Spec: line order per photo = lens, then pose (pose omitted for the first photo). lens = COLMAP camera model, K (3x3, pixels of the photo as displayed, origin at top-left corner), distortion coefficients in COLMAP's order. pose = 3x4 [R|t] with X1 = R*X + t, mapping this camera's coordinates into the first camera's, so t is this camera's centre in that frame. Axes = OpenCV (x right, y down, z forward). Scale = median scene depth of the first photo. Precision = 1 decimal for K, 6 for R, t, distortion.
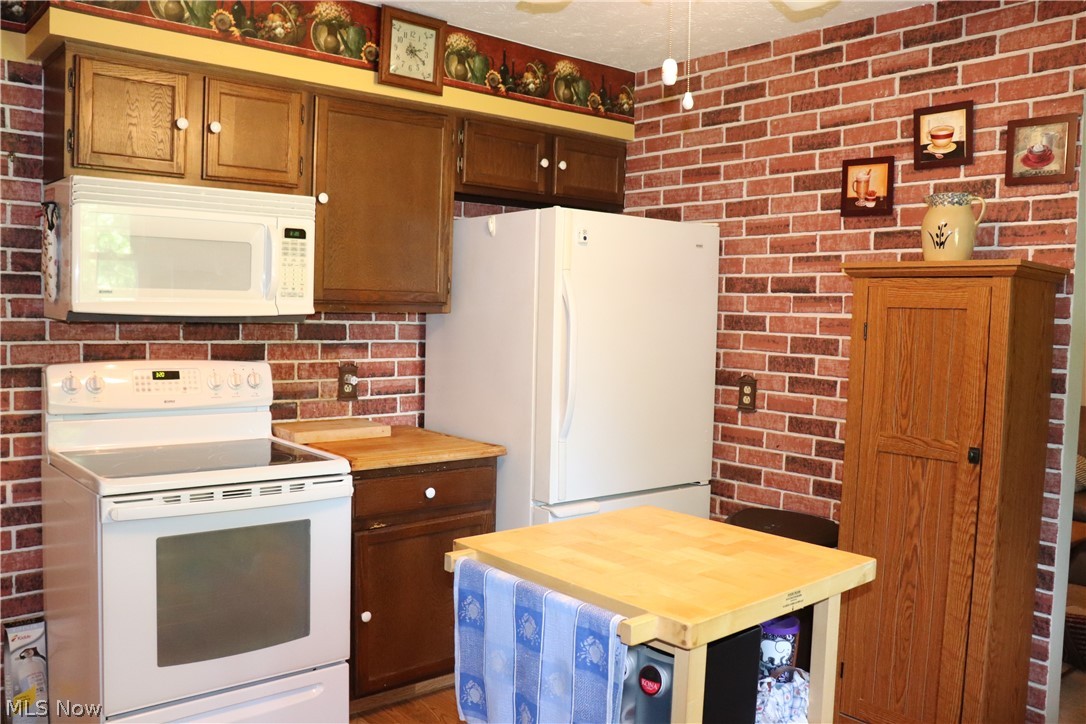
lens RADIAL K [[915.0, 0, 537.4], [0, 915.0, 357.8], [0, 0, 1]] dist [-0.163427, 0.171008]
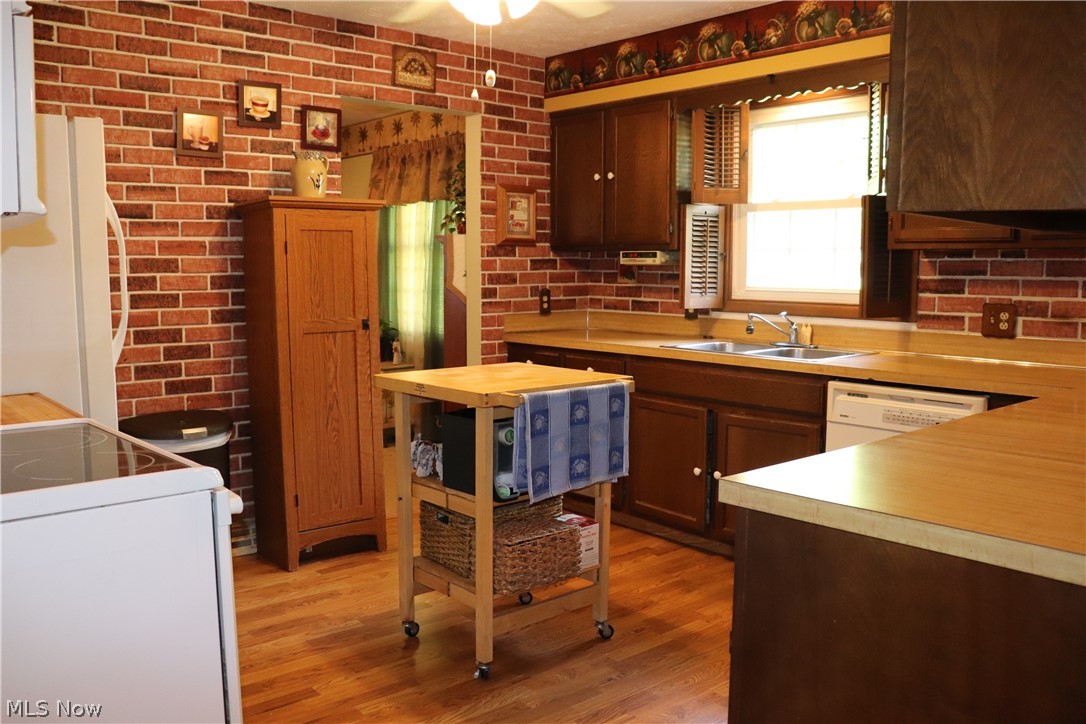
lens RADIAL K [[915.0, 0, 537.4], [0, 915.0, 357.8], [0, 0, 1]] dist [-0.163427, 0.171008]
pose [[-0.017778, -0.124511, 0.992059, -0.895086], [0.054076, 0.990644, 0.125302, -0.013391], [-0.998379, 0.055874, -0.010879, 0.571545]]
